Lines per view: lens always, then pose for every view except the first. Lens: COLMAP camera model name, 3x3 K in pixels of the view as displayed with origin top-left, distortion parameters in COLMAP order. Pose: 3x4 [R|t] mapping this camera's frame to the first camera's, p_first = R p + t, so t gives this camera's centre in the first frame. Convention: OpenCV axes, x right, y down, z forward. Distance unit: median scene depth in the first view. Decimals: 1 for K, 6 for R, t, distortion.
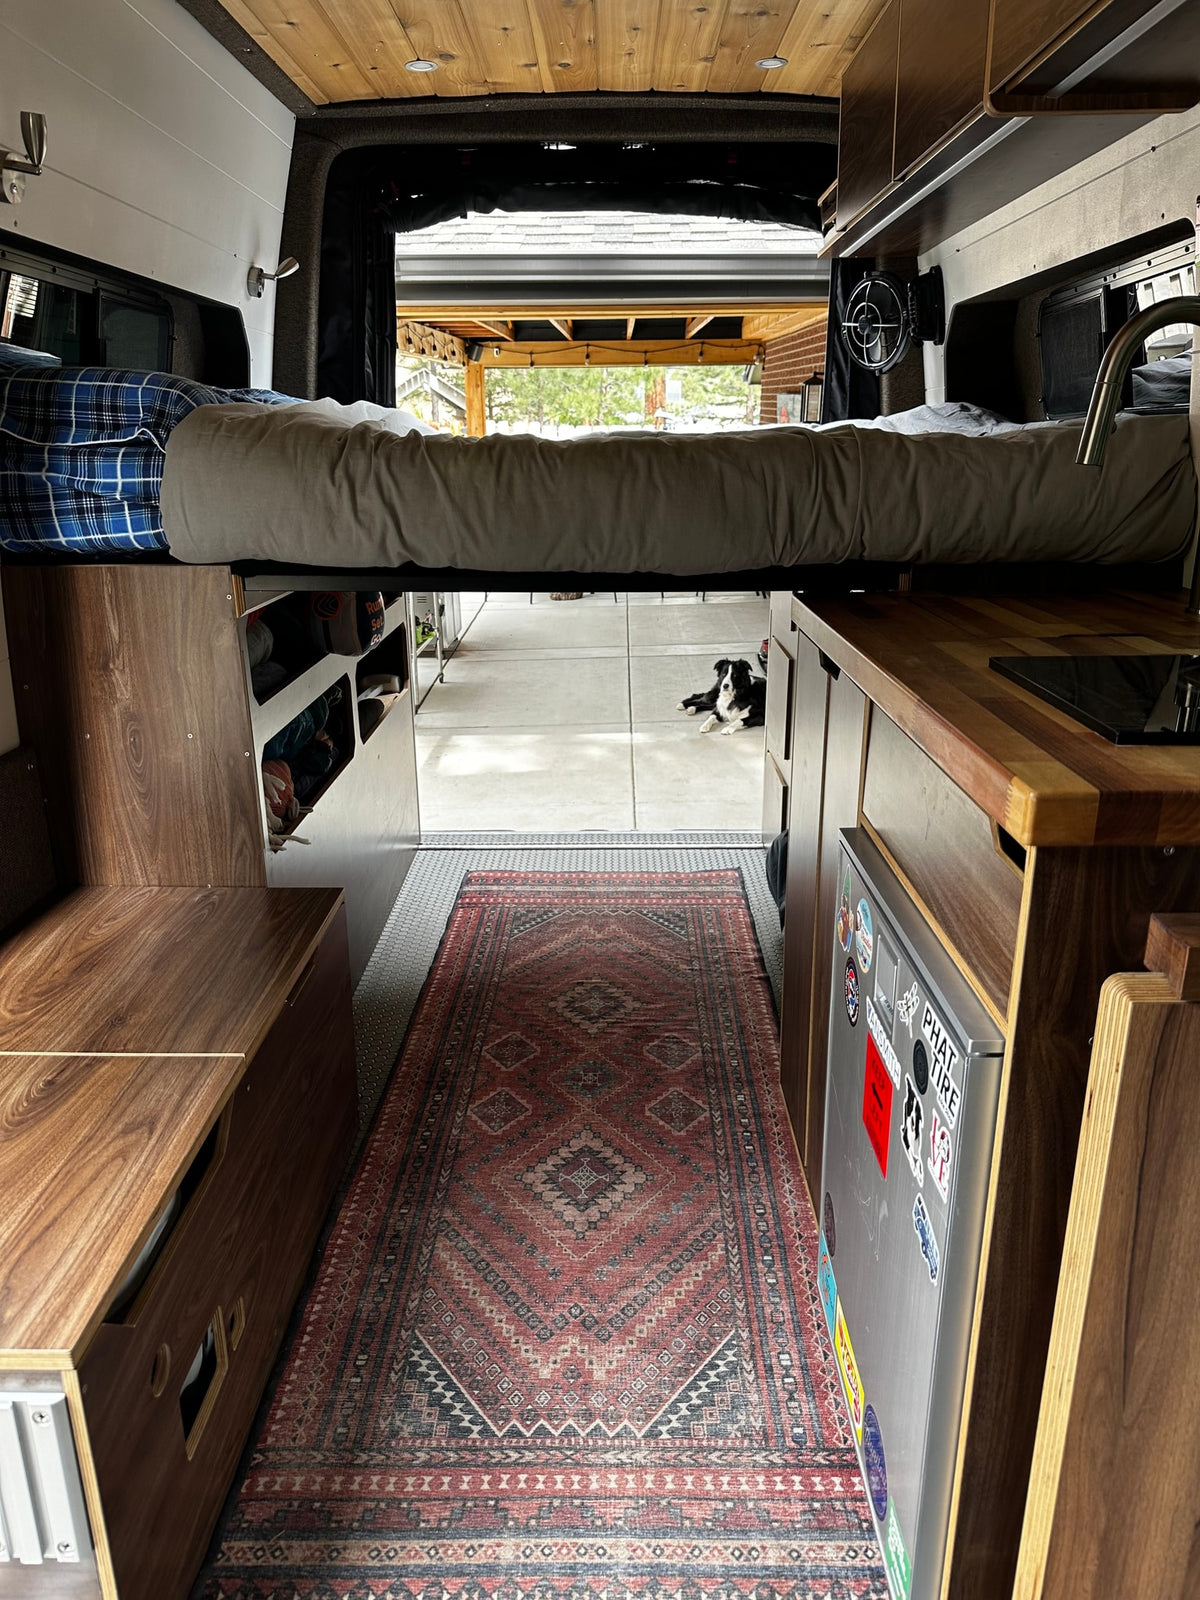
lens RADIAL K [[1126.8, 0, 600.0], [0, 1126.8, 800.0], [0, 0, 1]] dist [0.092260, -0.147021]
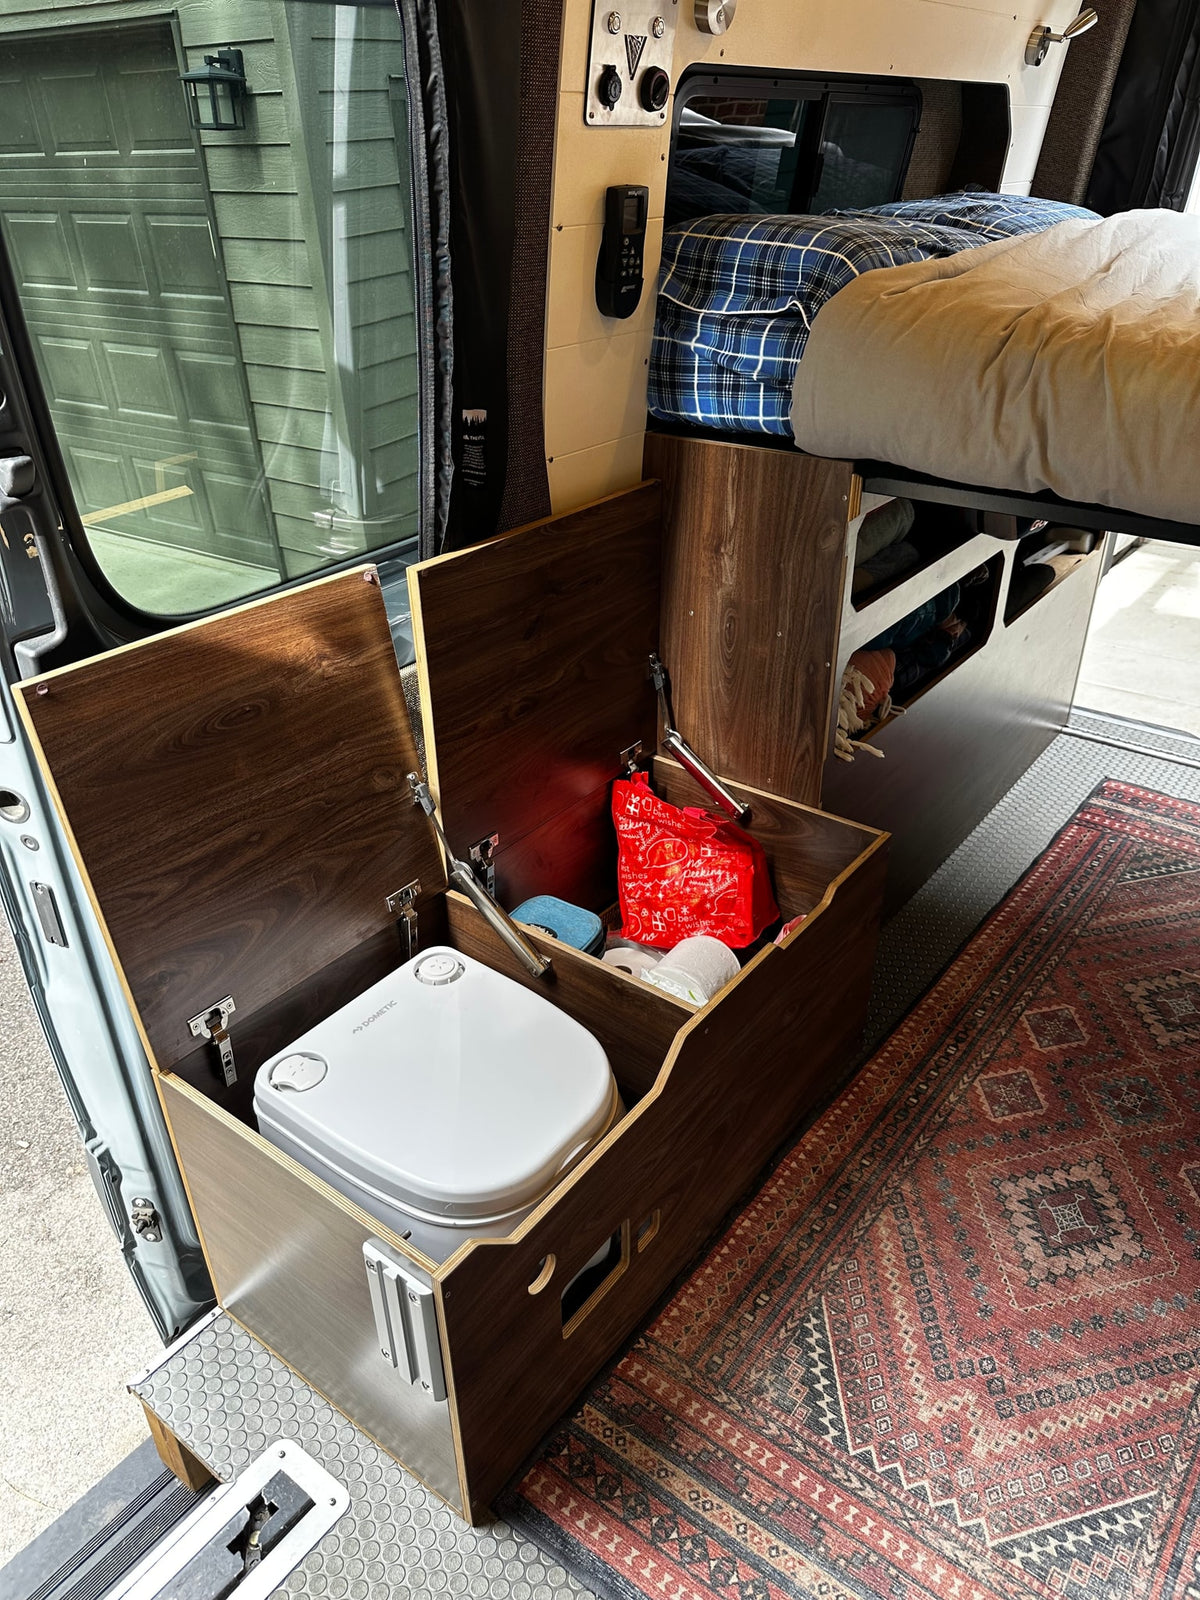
lens RADIAL K [[1130.2, 0, 593.3], [0, 1130.2, 815.4], [0, 0, 1]] dist [-0.012256, 0.003241]
pose [[0.794409, 0.302613, -0.526630, 0.067006], [-0.172619, 0.943780, 0.281925, -0.165869], [0.582338, -0.133058, 0.801984, 0.138441]]
